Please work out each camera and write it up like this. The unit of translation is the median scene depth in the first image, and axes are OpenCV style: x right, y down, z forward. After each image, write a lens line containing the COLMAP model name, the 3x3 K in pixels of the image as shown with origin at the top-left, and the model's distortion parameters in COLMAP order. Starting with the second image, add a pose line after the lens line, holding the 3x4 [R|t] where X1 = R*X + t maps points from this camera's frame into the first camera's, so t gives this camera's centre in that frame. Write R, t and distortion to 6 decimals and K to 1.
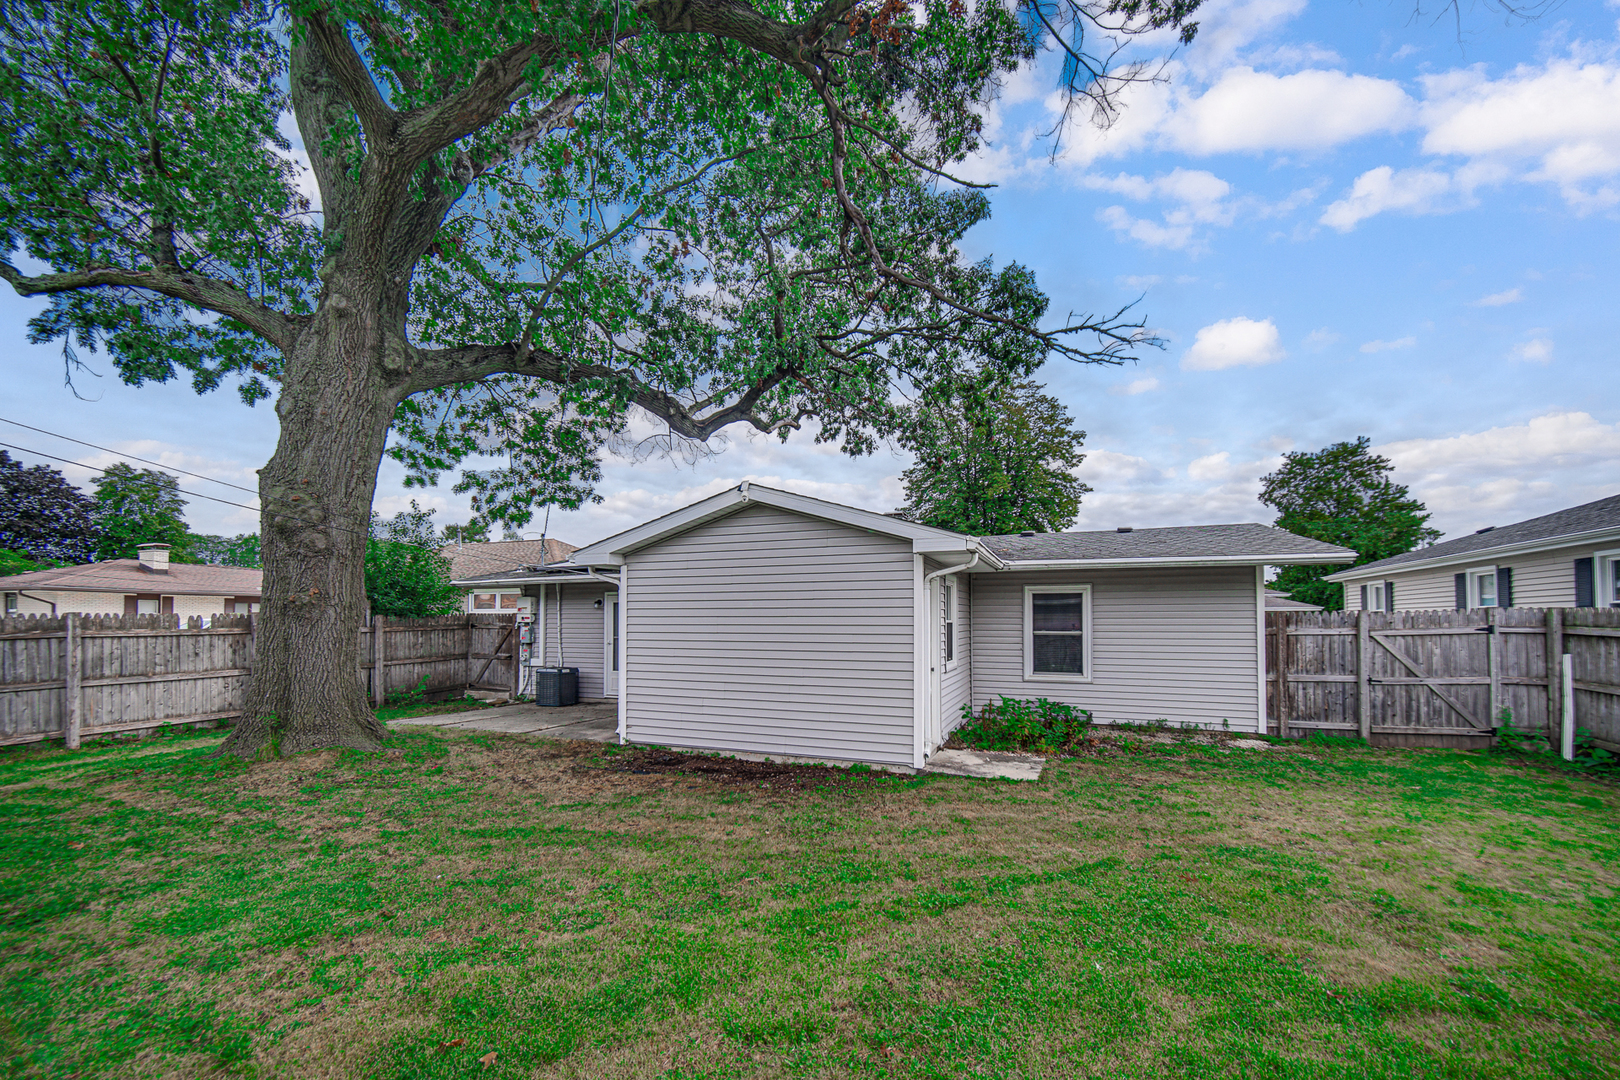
lens RADIAL K [[663.2, 0, 809.4], [0, 663.2, 600.7], [0, 0, 1]] dist [-0.000256, 0.000001]
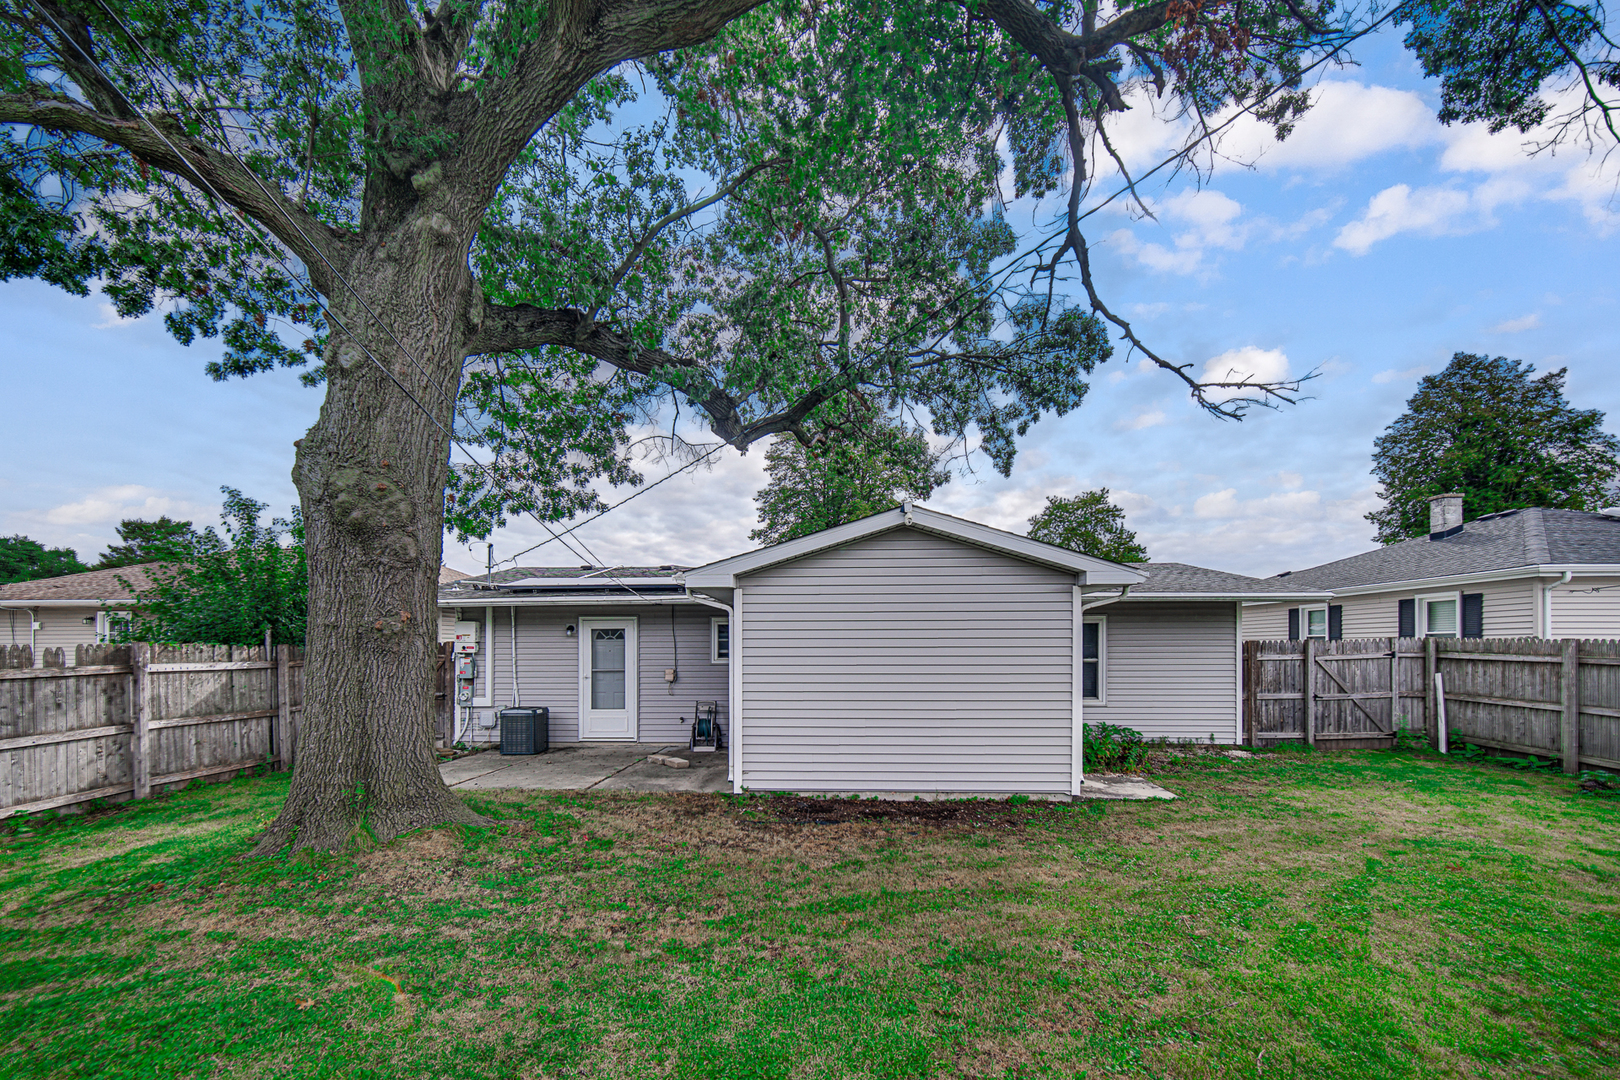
lens RADIAL K [[689.7, 0, 809.6], [0, 689.7, 636.6], [0, 0, 1]] dist [-0.001118, 0.000015]
pose [[0.945444, 0.001260, 0.325782, -0.451381], [-0.006779, 0.999852, 0.015803, -0.004828], [-0.325714, -0.017149, 0.945313, 0.104171]]
